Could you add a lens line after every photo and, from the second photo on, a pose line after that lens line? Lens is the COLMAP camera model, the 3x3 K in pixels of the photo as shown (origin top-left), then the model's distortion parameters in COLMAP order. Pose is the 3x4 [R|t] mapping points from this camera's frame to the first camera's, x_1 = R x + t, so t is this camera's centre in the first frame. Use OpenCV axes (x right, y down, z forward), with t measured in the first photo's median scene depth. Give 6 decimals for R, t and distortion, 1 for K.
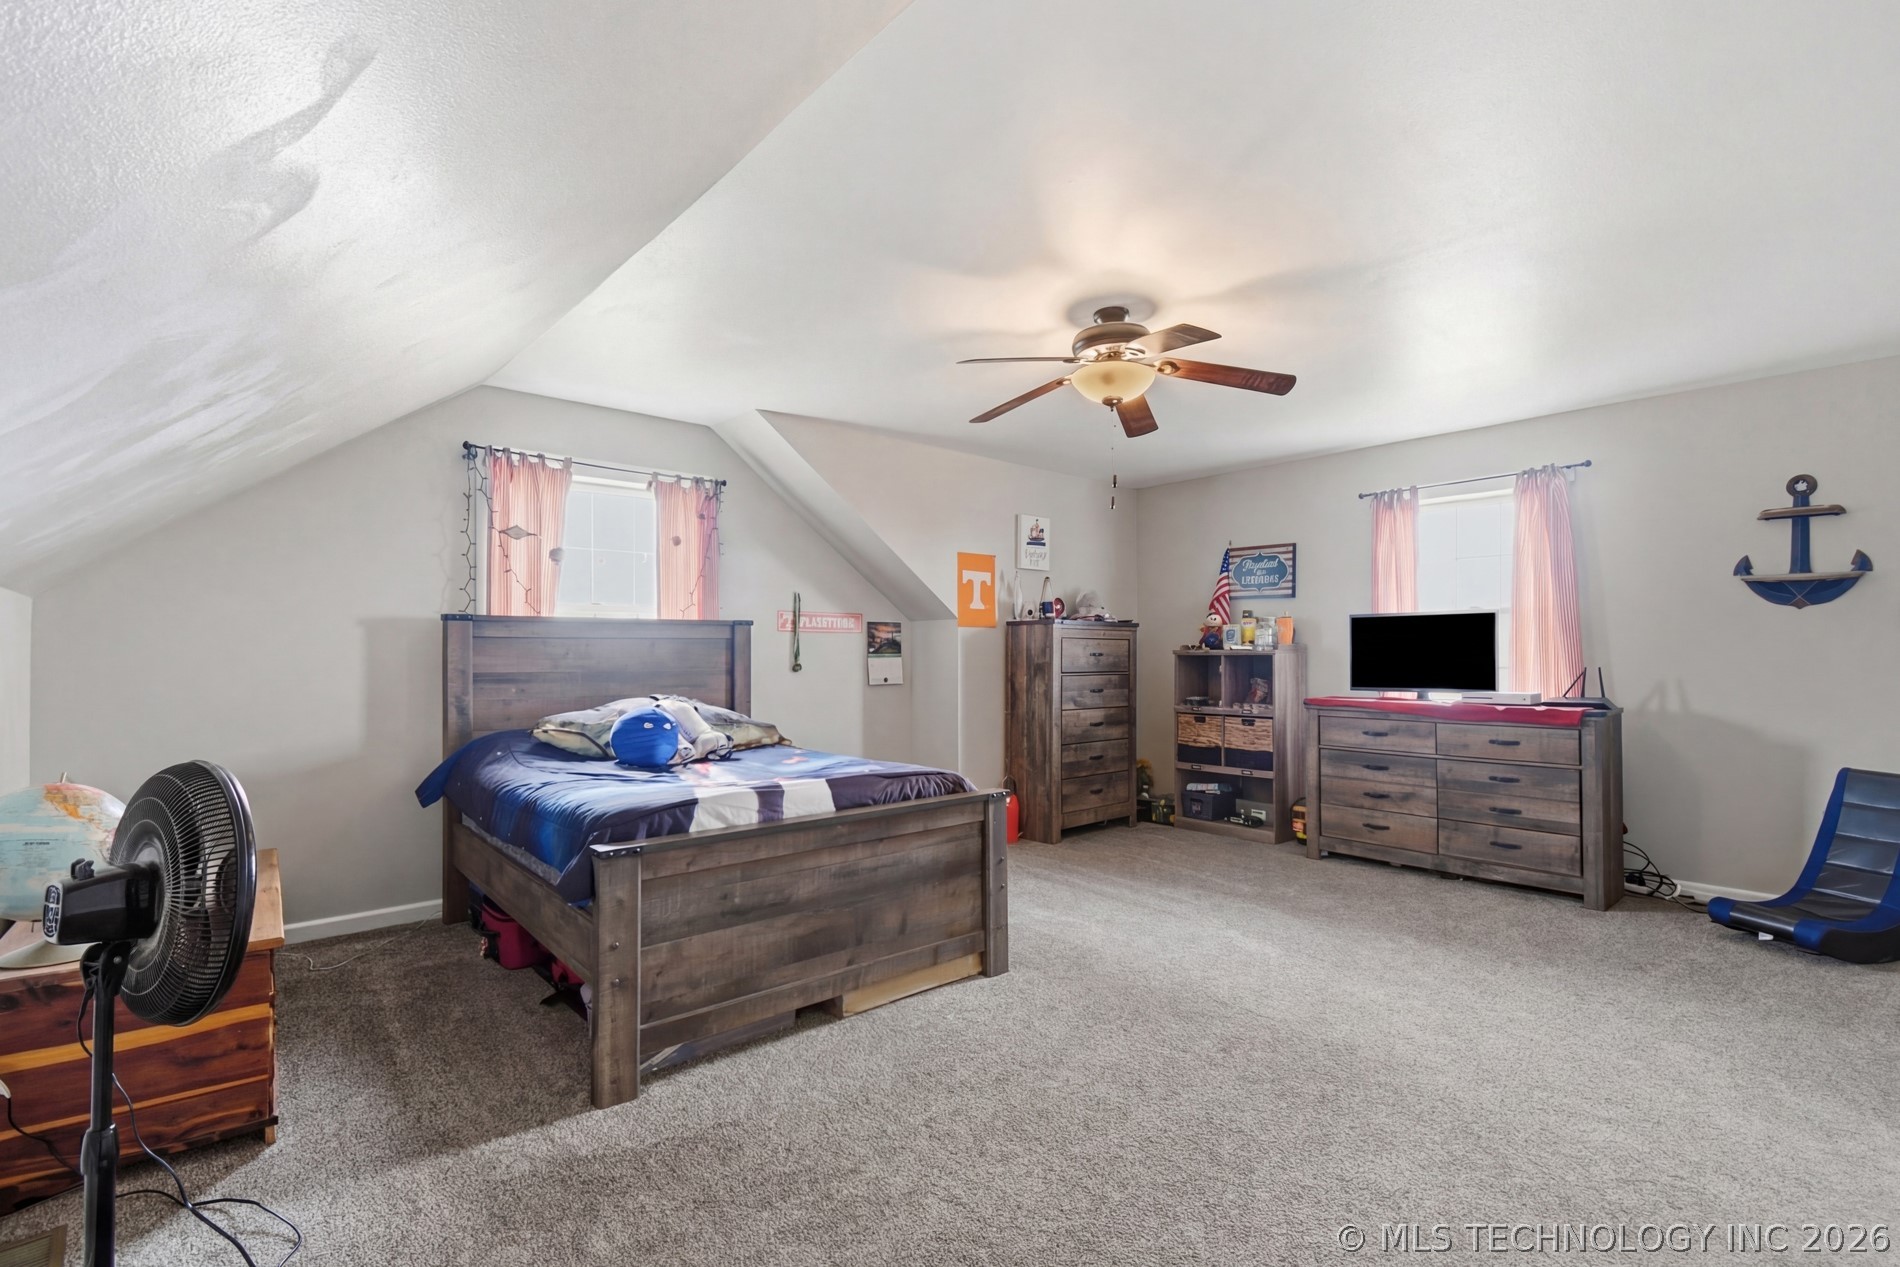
lens RADIAL K [[875.0, 0, 947.7], [0, 875.0, 643.4], [0, 0, 1]] dist [0.000139, -0.000235]
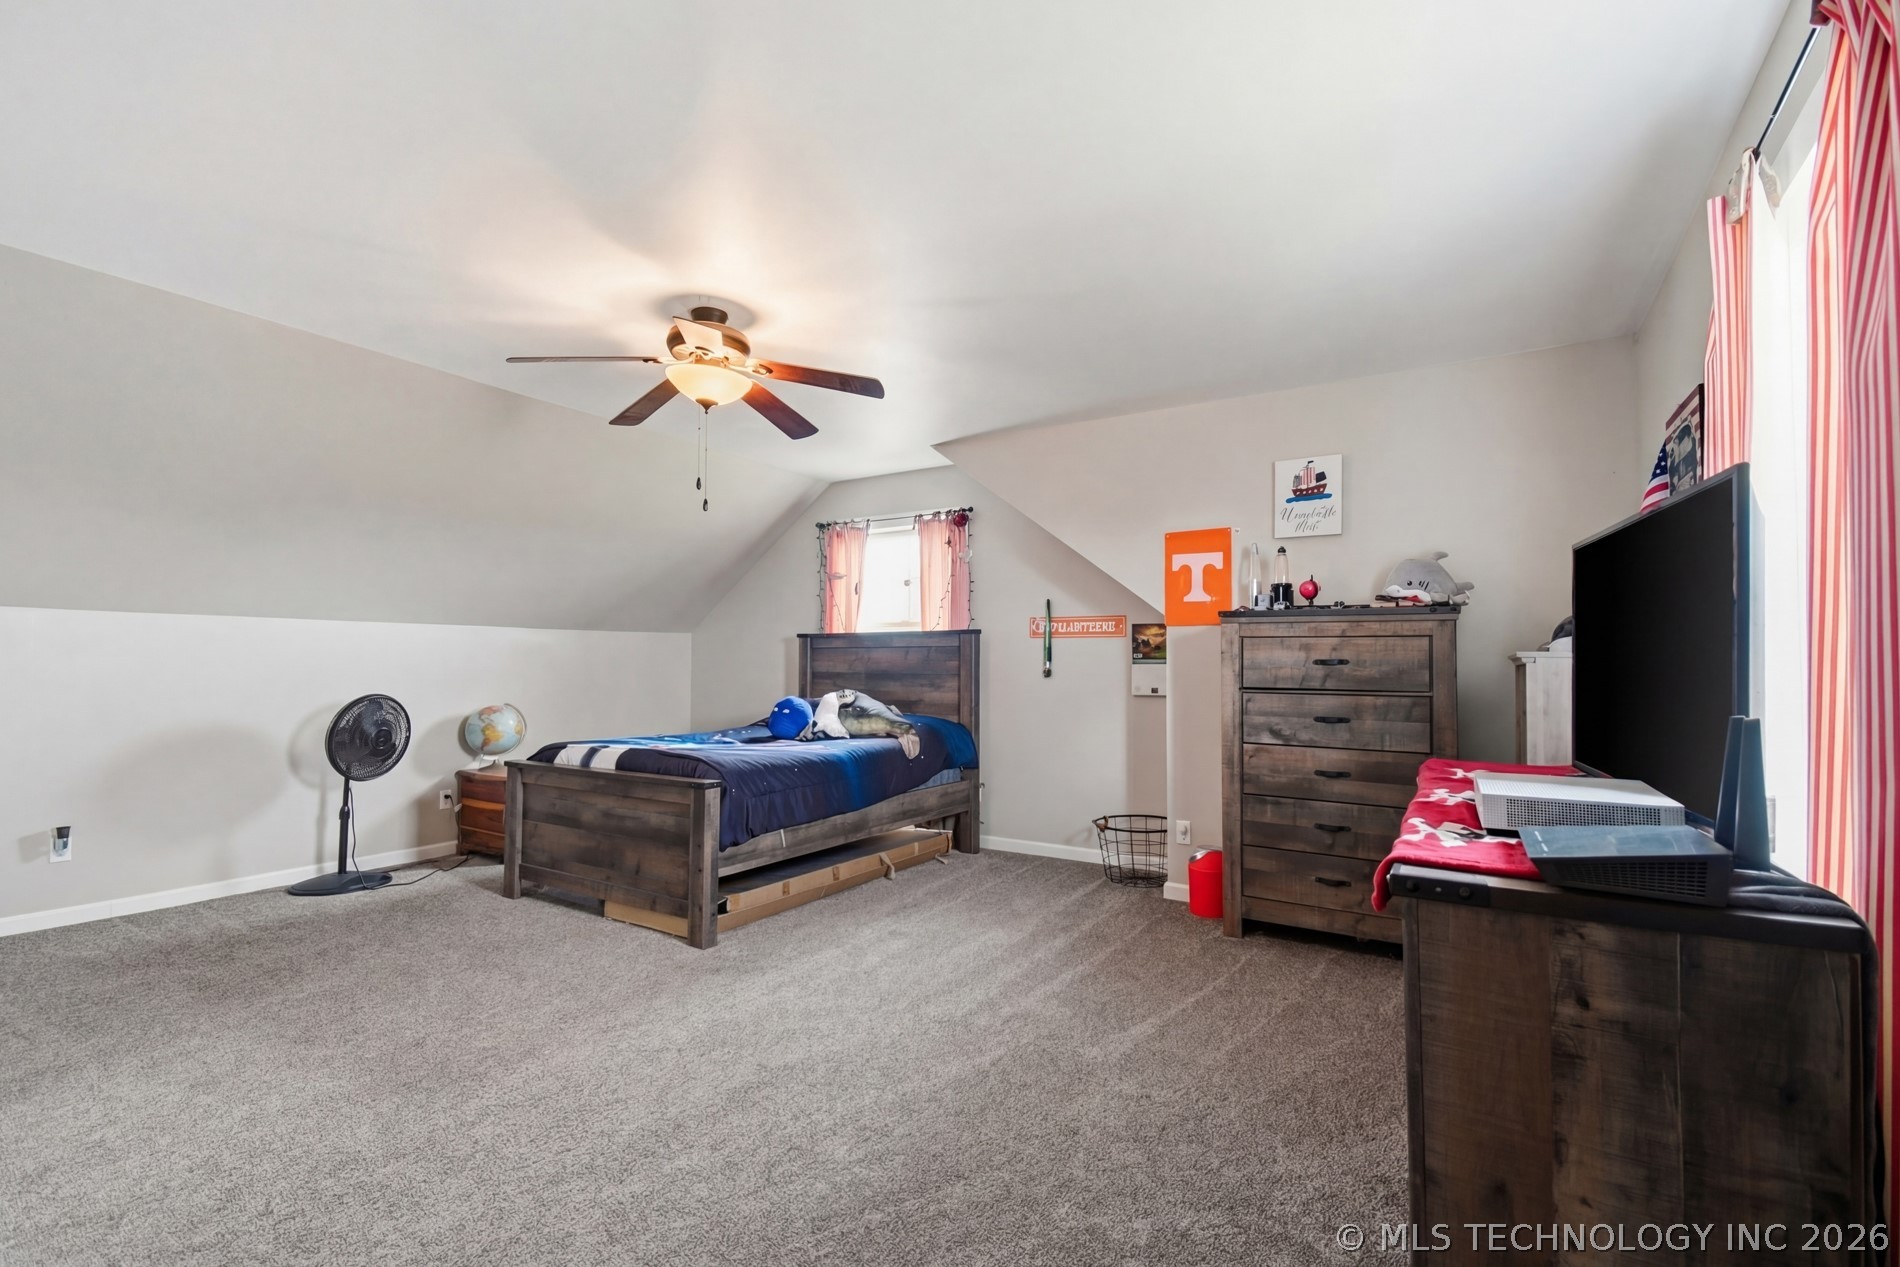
lens RADIAL K [[848.6, 0, 946.5], [0, 848.6, 636.8], [0, 0, 1]] dist [0.026736, -0.000170]
pose [[0.280778, -0.026383, -0.959410, 0.705070], [0.007011, 0.999652, -0.025438, 0.009023], [0.959747, 0.000416, 0.280865, 0.591290]]
